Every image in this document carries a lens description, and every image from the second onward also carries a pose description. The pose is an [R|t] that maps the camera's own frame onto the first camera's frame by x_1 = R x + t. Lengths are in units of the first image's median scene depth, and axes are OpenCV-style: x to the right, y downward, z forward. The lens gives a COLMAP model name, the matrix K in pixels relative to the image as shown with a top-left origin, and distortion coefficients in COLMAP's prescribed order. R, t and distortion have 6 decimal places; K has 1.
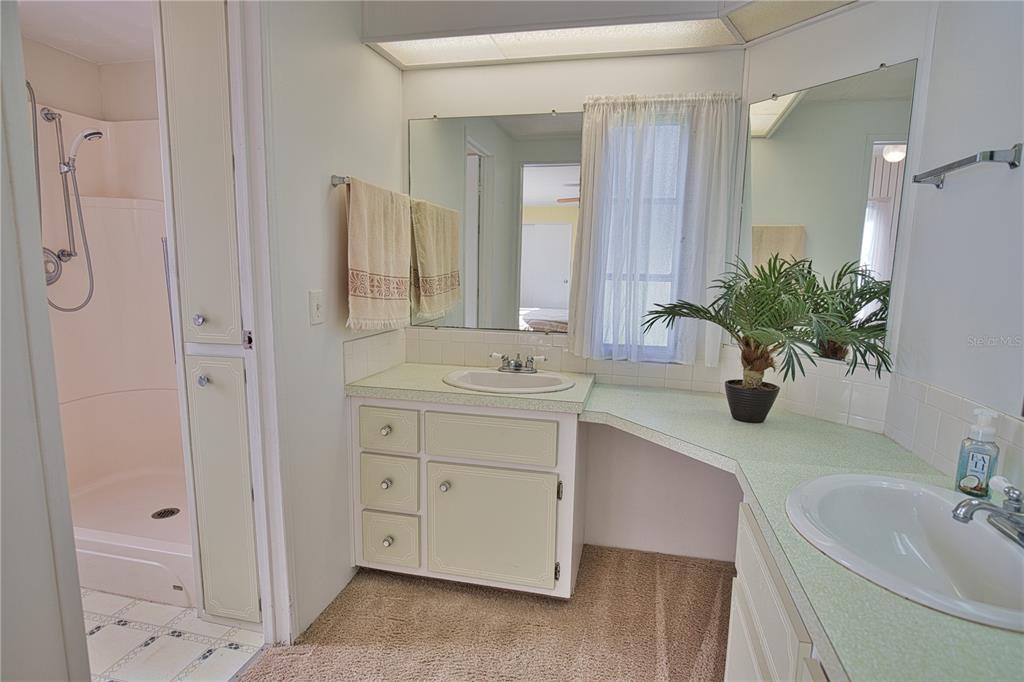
lens RADIAL K [[532.7, 0, 516.5], [0, 532.7, 344.3], [0, 0, 1]] dist [-0.017181, 0.000824]
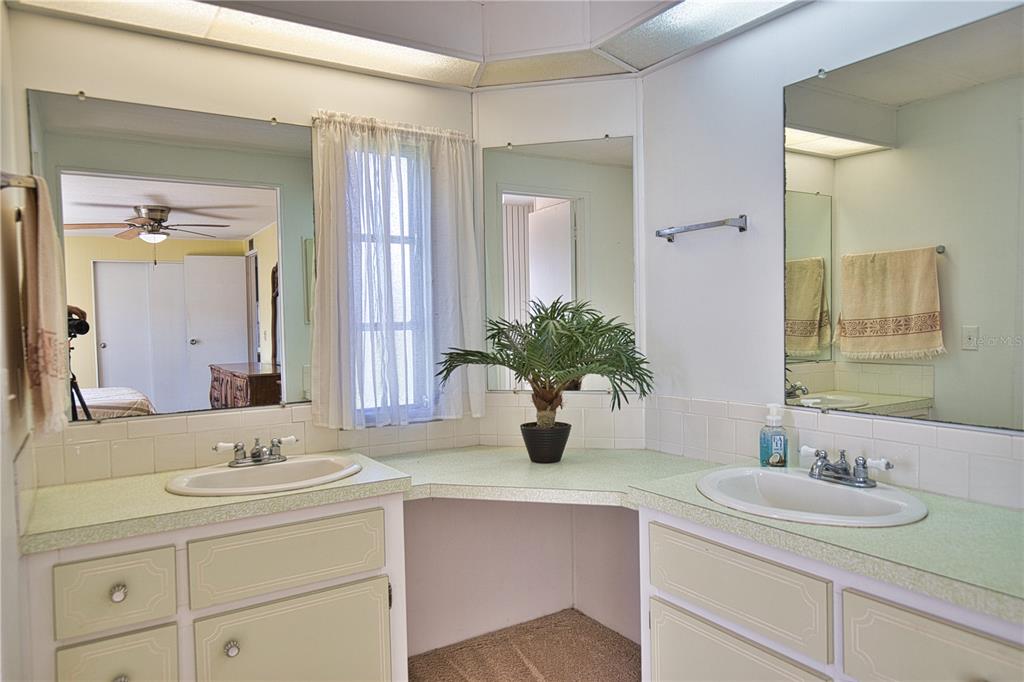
lens RADIAL K [[687.0, 0, 512.0], [0, 687.0, 341.0], [0, 0, 1]] dist [-0.002744, -0.001157]
pose [[0.703684, -0.058387, 0.708110, -0.446182], [0.135799, 0.989298, -0.053377, -0.018046], [-0.697415, 0.133721, 0.704082, 0.098338]]
